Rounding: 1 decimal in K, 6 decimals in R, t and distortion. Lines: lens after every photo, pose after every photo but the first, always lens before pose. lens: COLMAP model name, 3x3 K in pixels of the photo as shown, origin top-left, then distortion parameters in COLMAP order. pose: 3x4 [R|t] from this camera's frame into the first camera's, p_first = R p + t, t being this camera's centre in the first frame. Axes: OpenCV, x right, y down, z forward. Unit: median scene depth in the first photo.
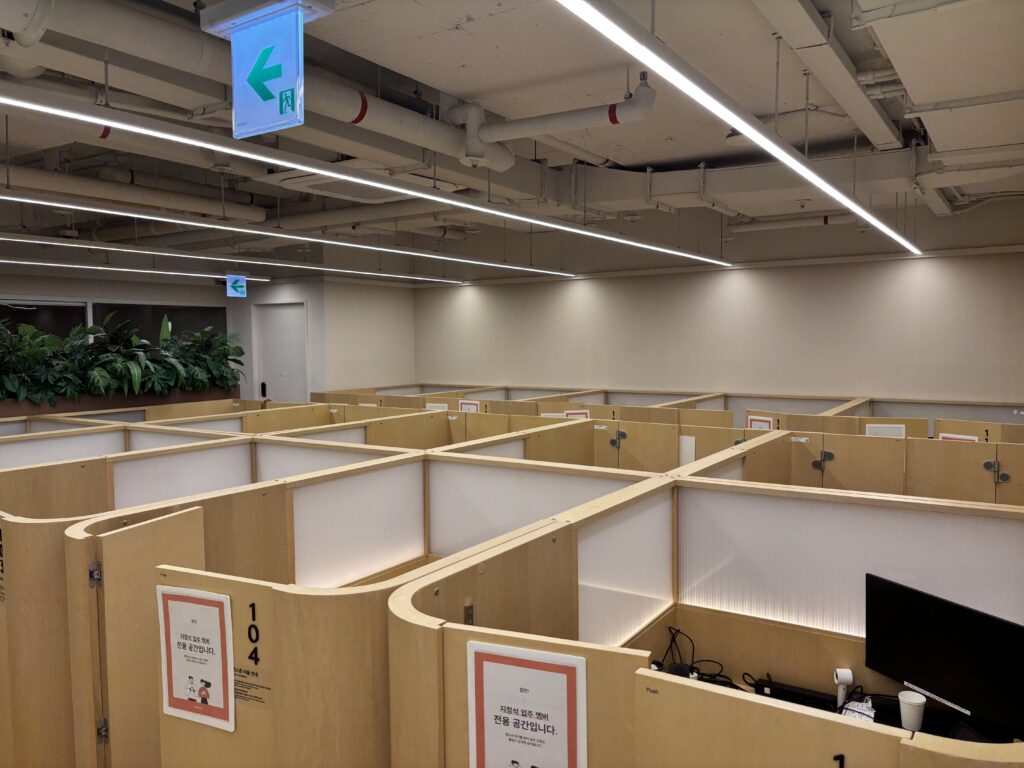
lens RADIAL K [[776.2, 0, 514.3], [0, 776.2, 387.5], [0, 0, 1]] dist [0.005918, -0.010820]
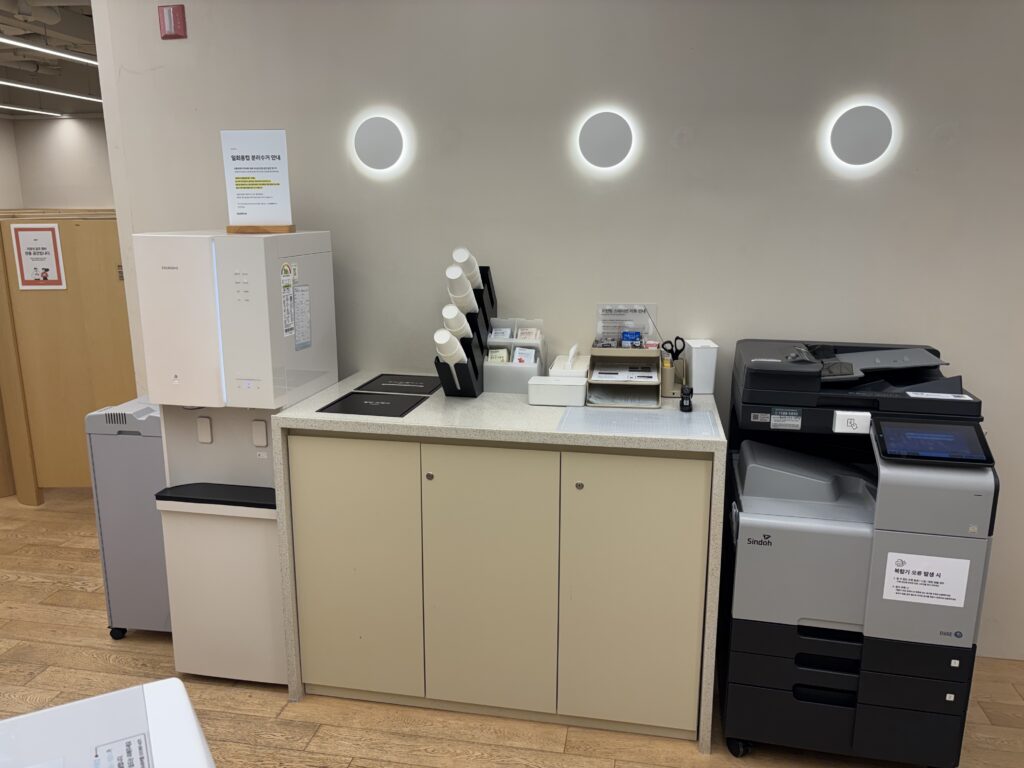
lens RADIAL K [[776.2, 0, 512.7], [0, 776.2, 378.6], [0, 0, 1]] dist [0.005918, -0.010820]
pose [[0.919589, -0.073427, 0.385959, 0.200788], [0.012571, 0.987376, 0.157893, 0.201558], [-0.392681, -0.140344, 0.908903, -0.946876]]
